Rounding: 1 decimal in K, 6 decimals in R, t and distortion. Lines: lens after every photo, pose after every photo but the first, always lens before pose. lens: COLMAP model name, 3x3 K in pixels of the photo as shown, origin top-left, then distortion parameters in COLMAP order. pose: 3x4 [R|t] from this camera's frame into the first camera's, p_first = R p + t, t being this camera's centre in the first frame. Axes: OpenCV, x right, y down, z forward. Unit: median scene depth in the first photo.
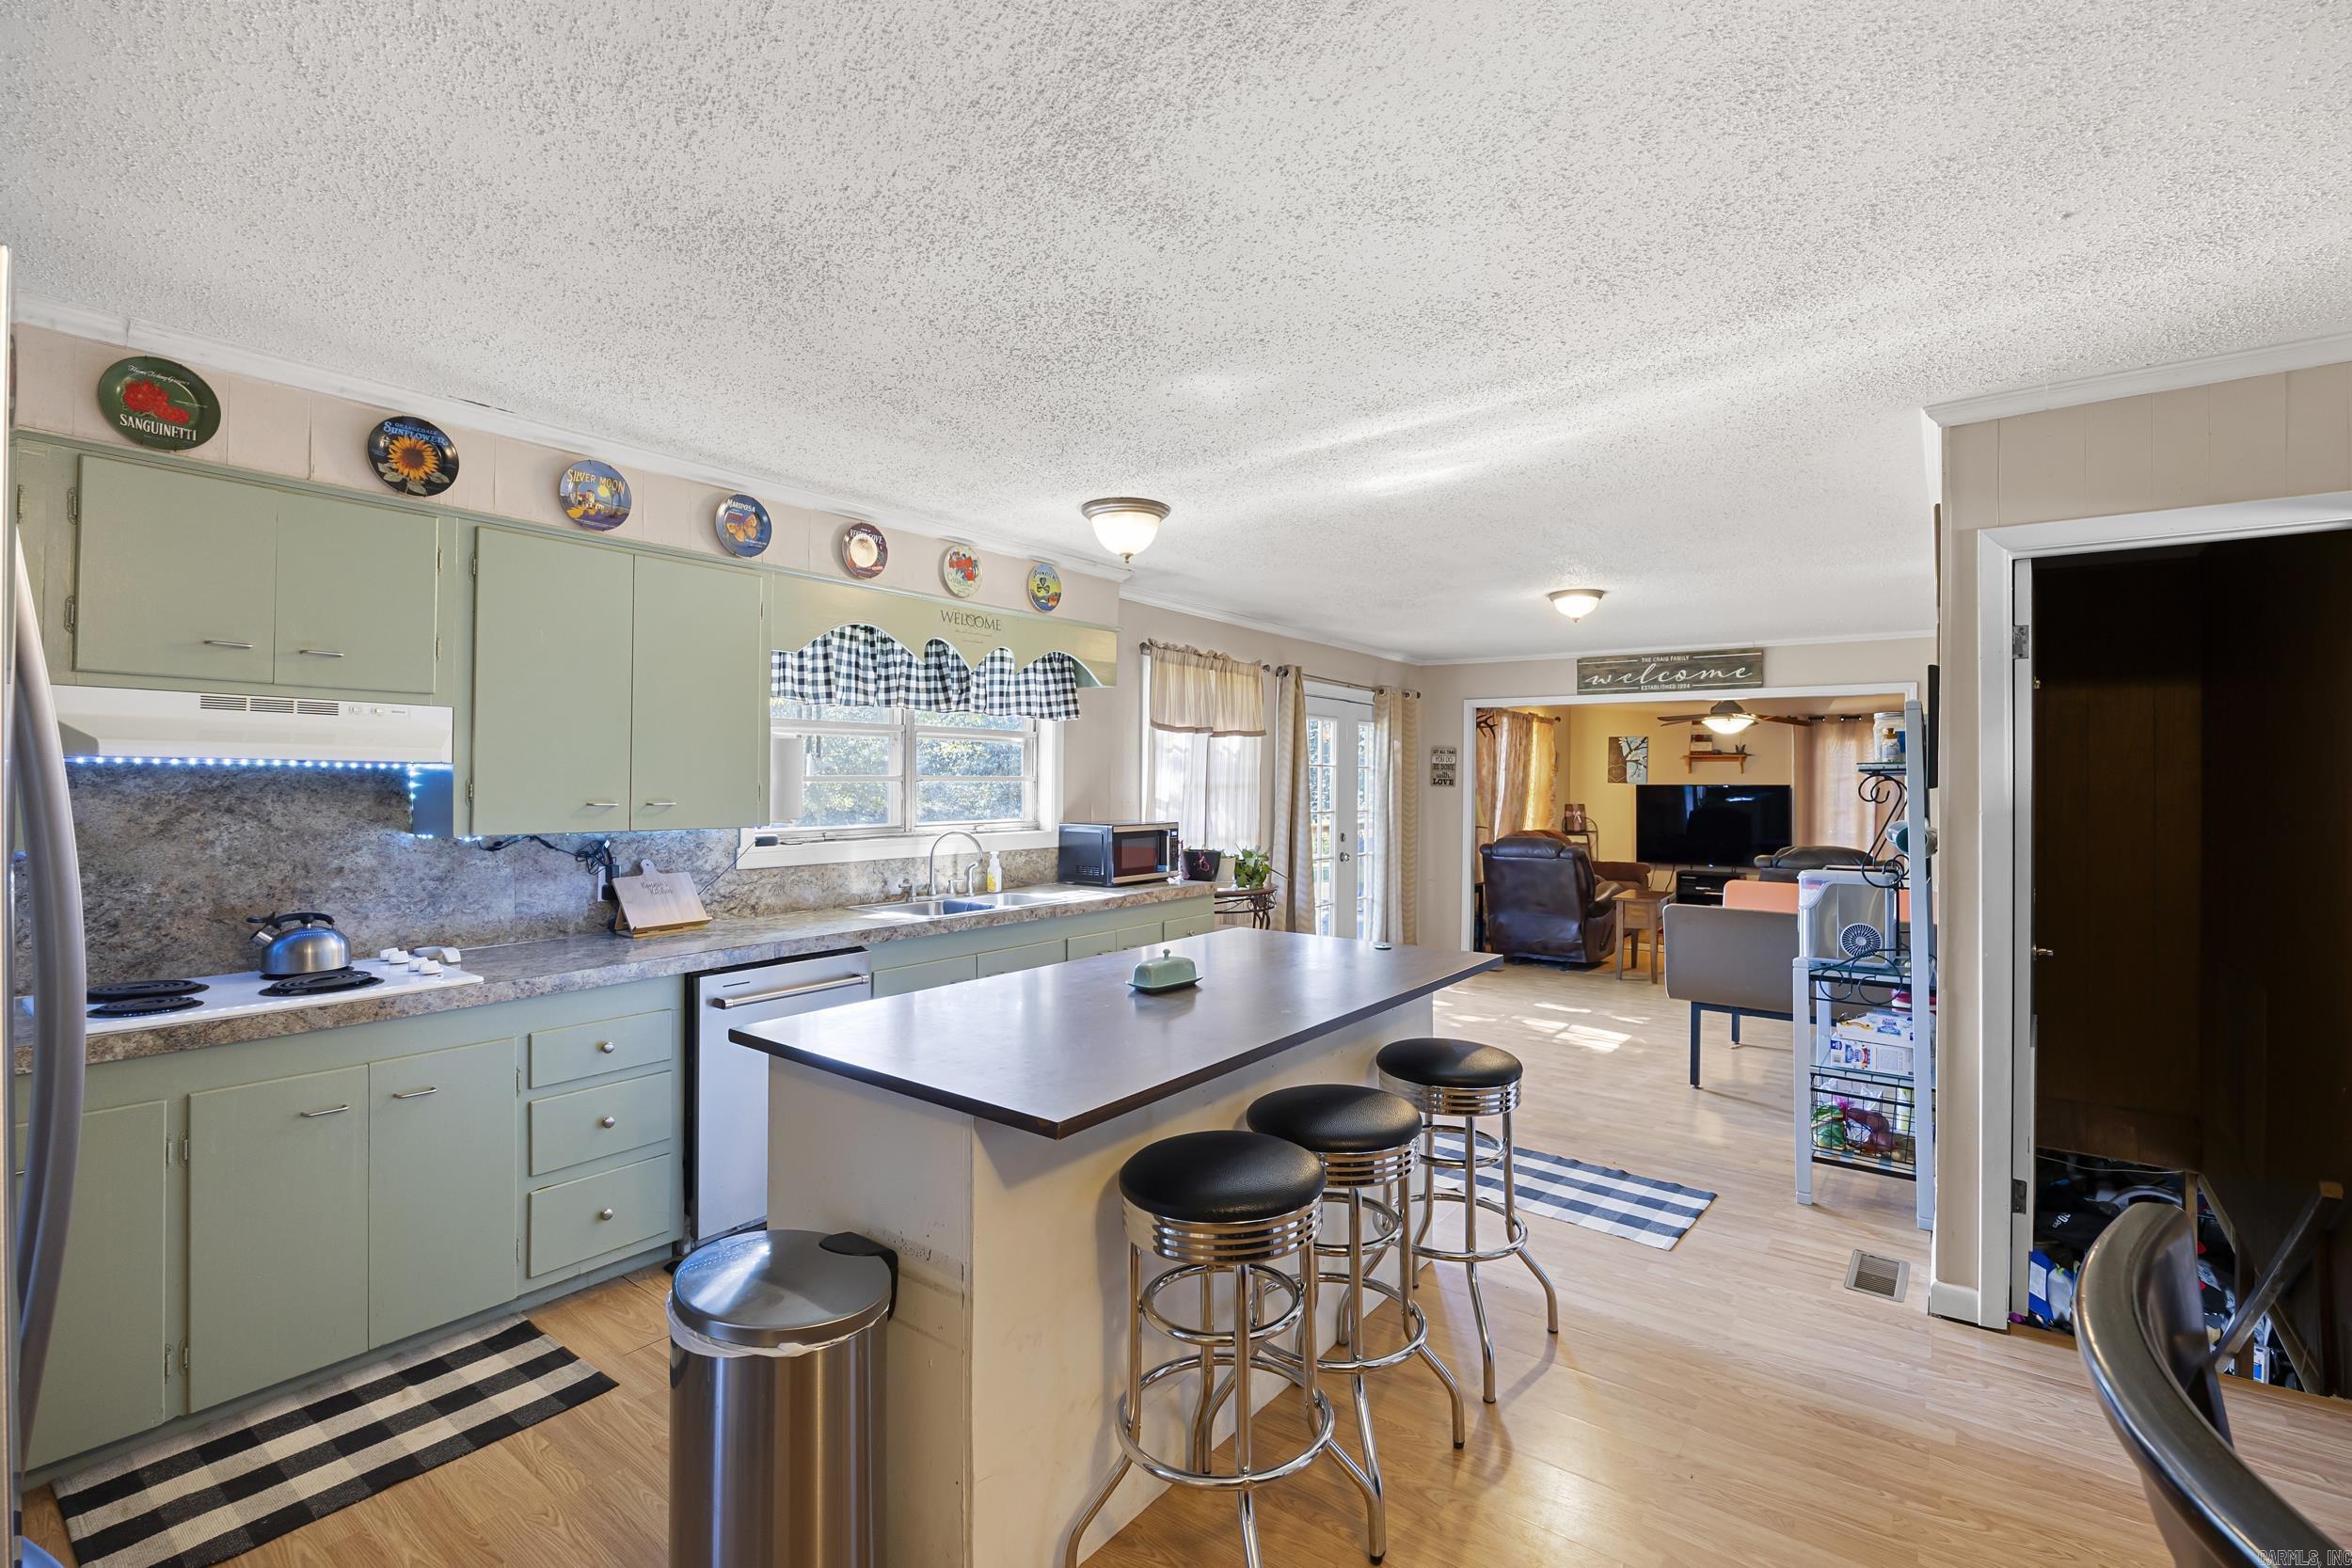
lens RADIAL K [[1051.9, 0, 1169.7], [0, 1051.9, 784.5], [0, 0, 1]] dist [-0.007452, 0.001183]
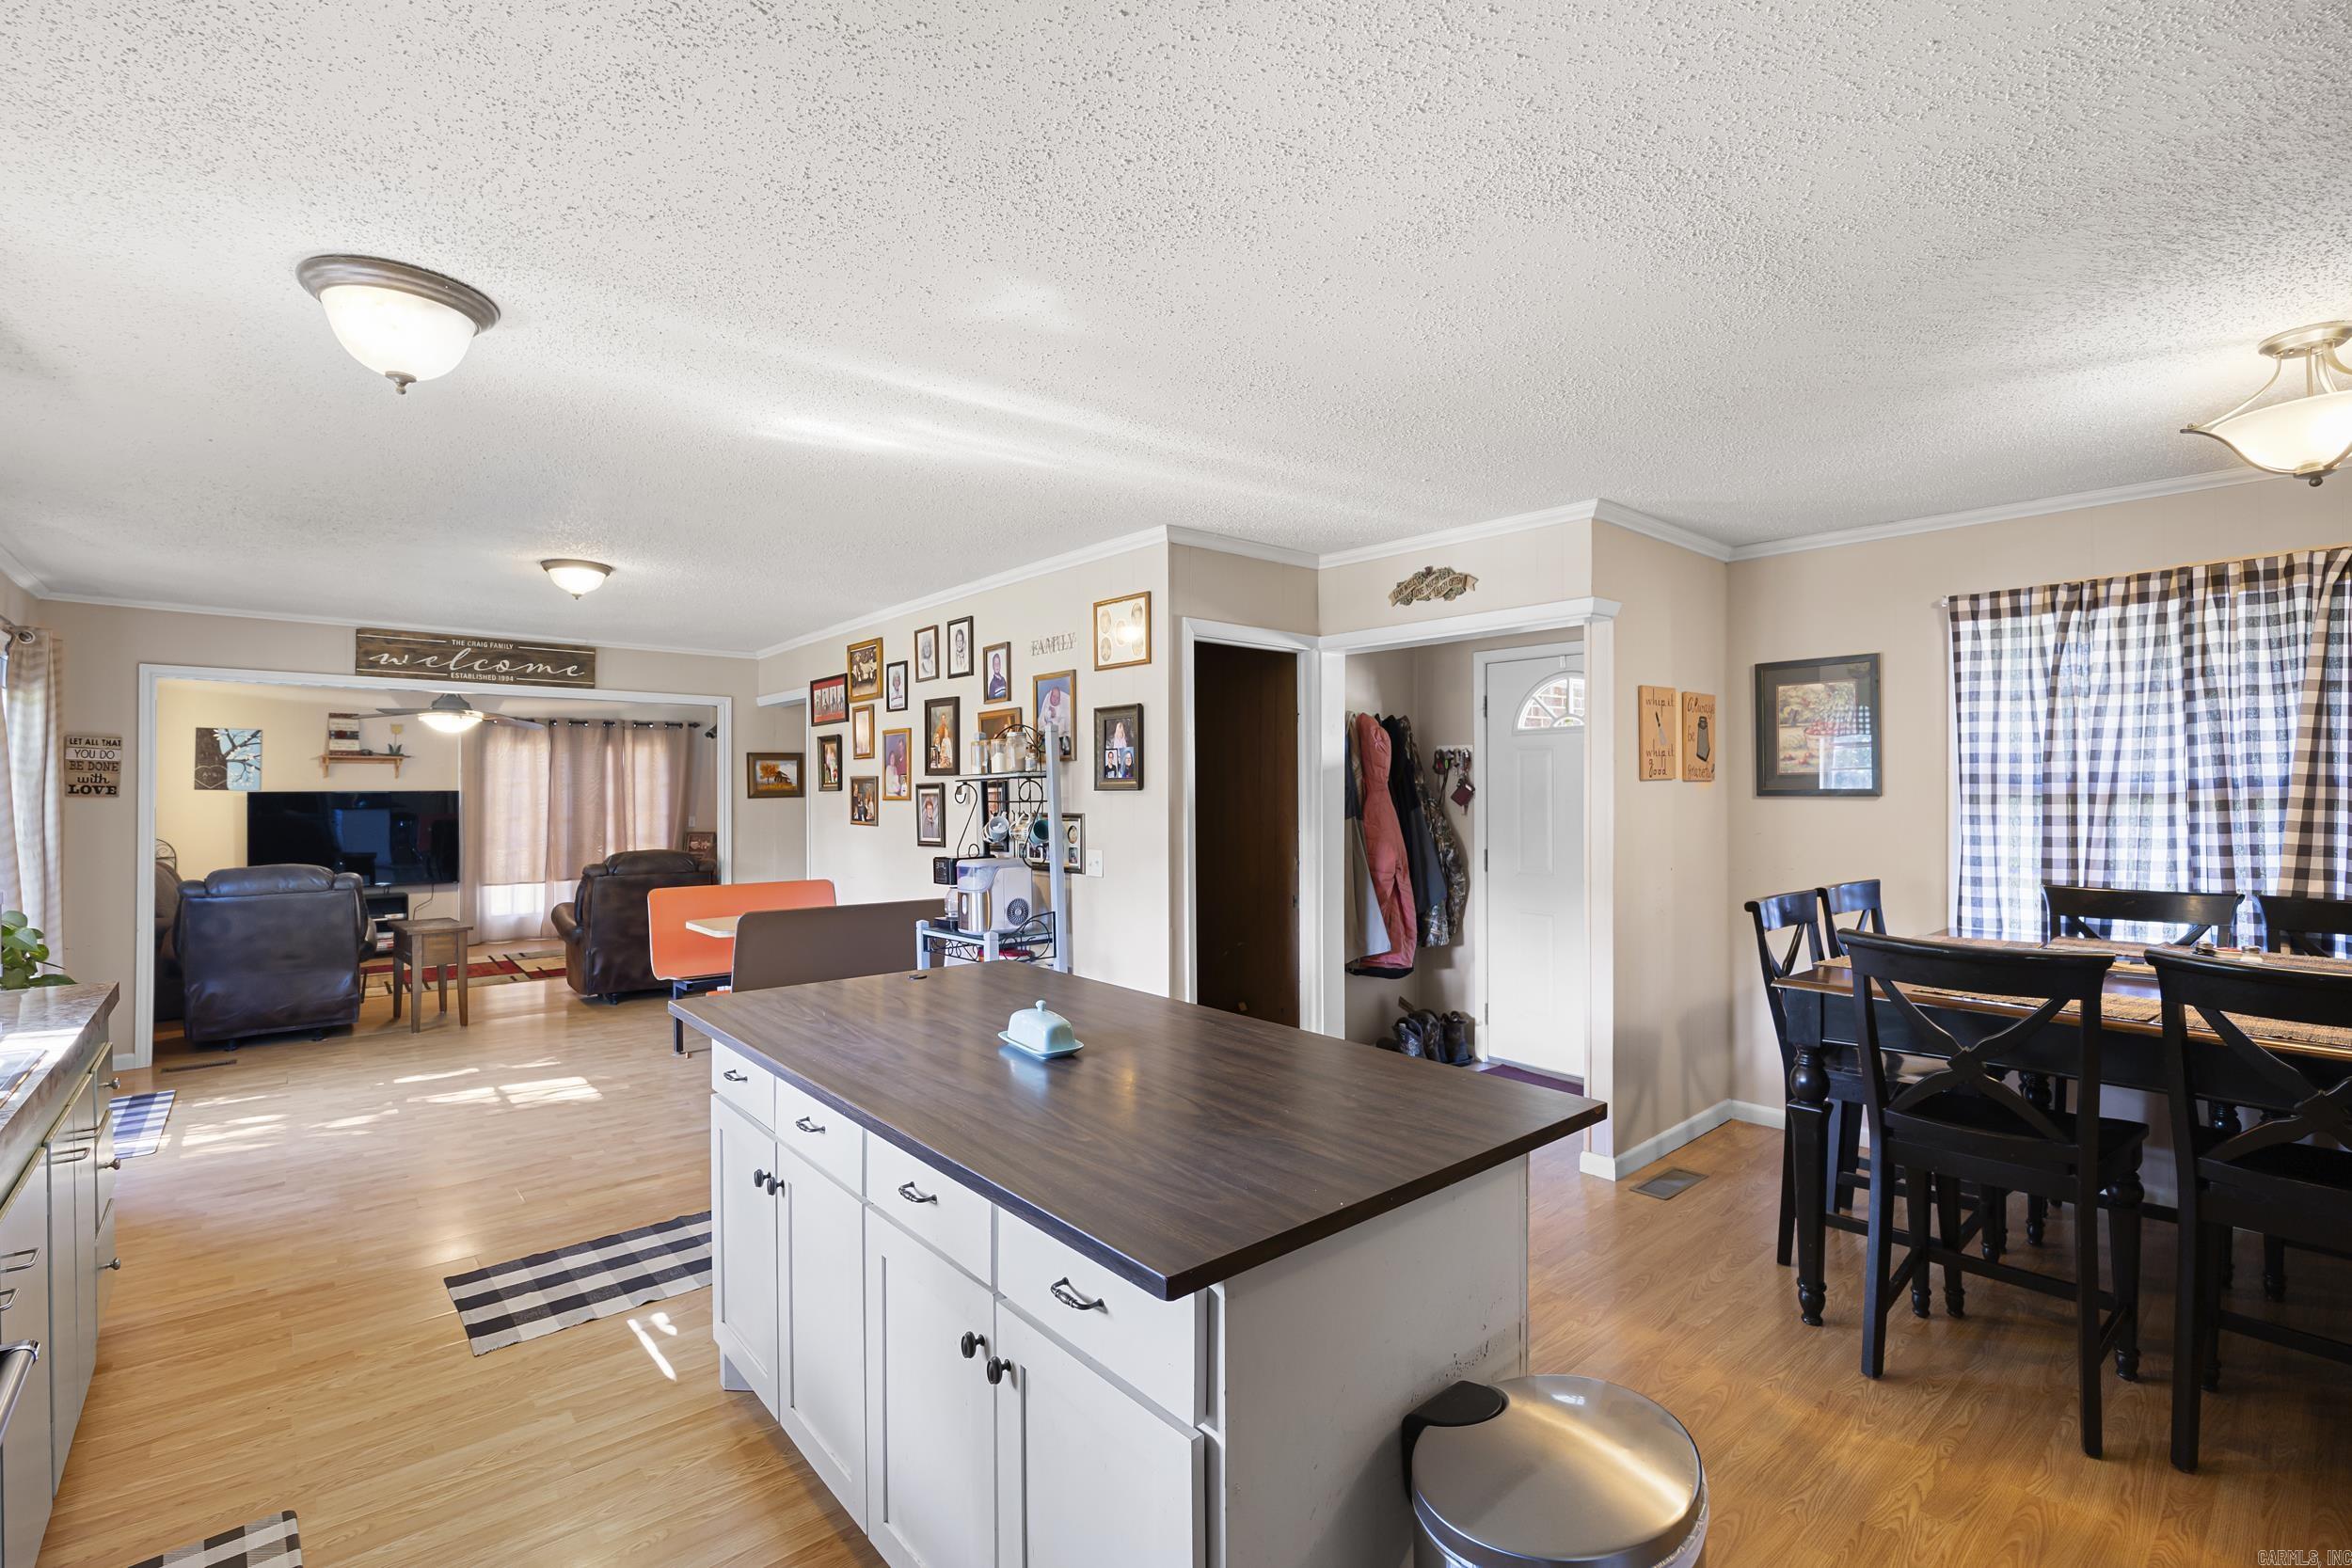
lens RADIAL K [[1051.9, 0, 1203.6], [0, 1051.9, 778.2], [0, 0, 1]] dist [-0.007452, 0.001183]
pose [[0.192600, 0.002087, 0.981275, -0.504725], [0.007316, 0.999967, -0.003563, -0.005386], [-0.981250, 0.007865, 0.192578, 0.500986]]
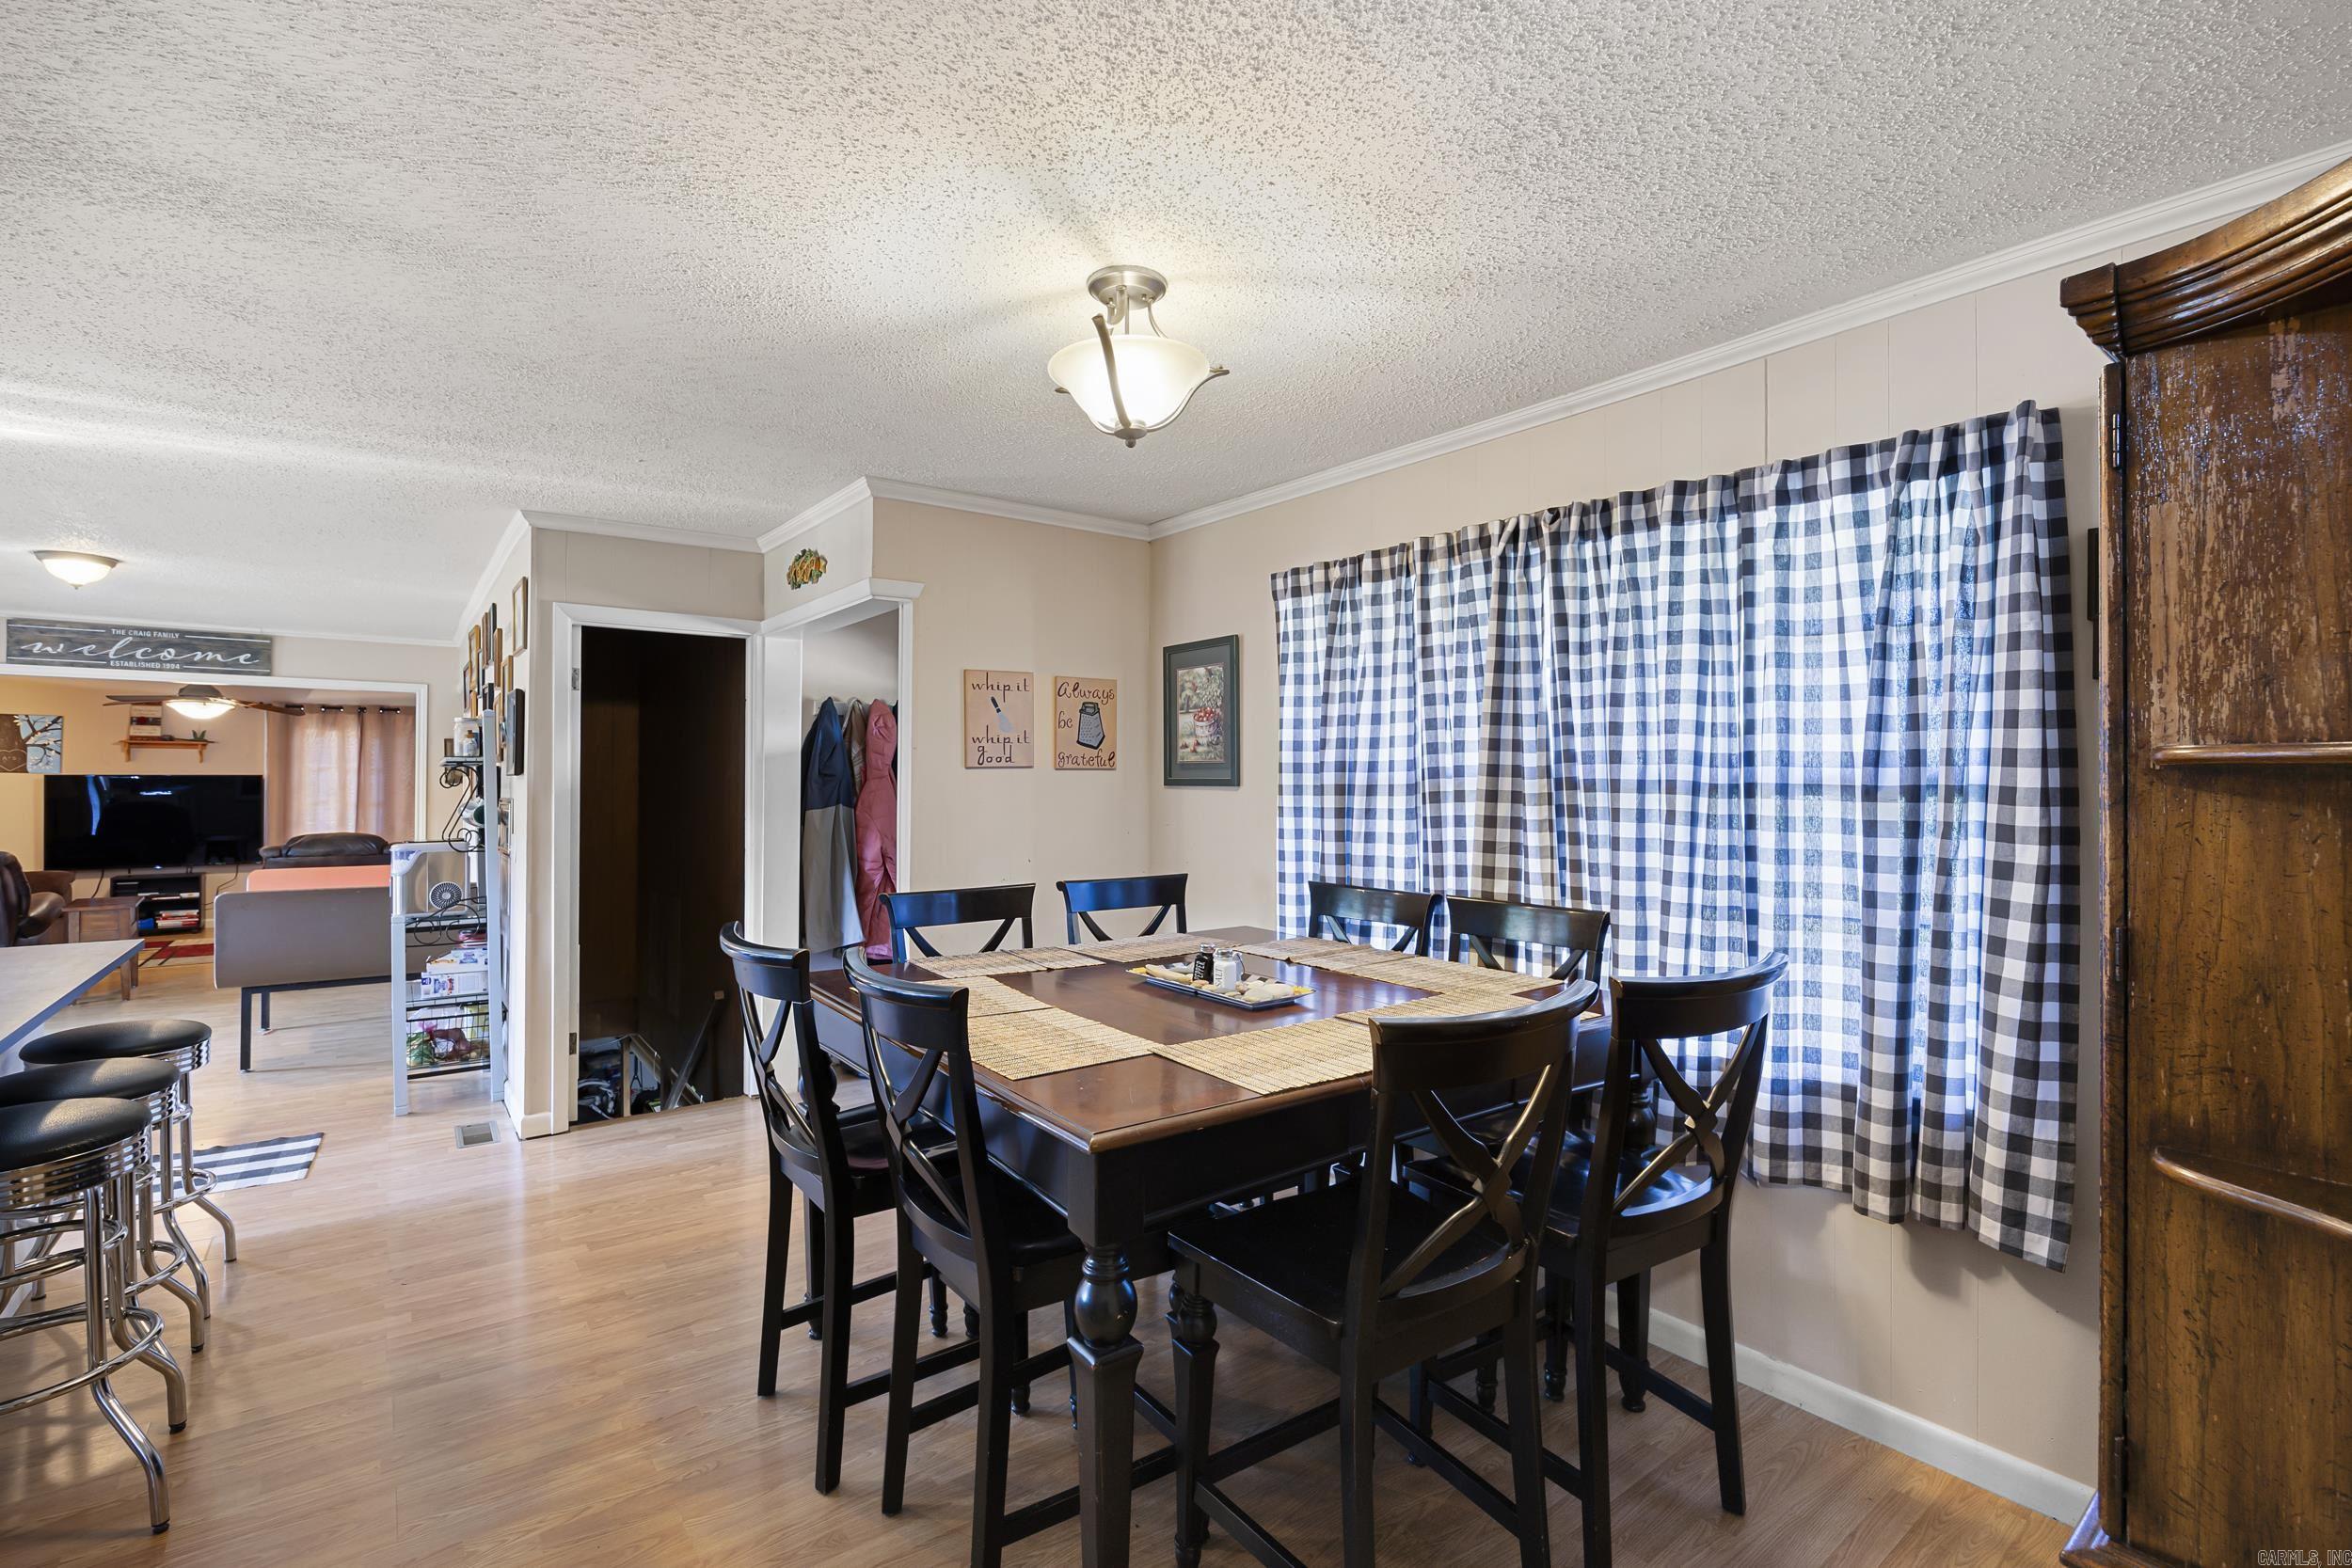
lens RADIAL K [[1088.9, 0, 1181.3], [0, 1088.9, 765.4], [0, 0, 1]] dist [0.009510, -0.001748]
pose [[0.284230, 0.008310, 0.958720, -0.340042], [0.000617, 0.999961, -0.008850, 0.003184], [-0.958756, 0.003107, 0.284214, -0.220782]]
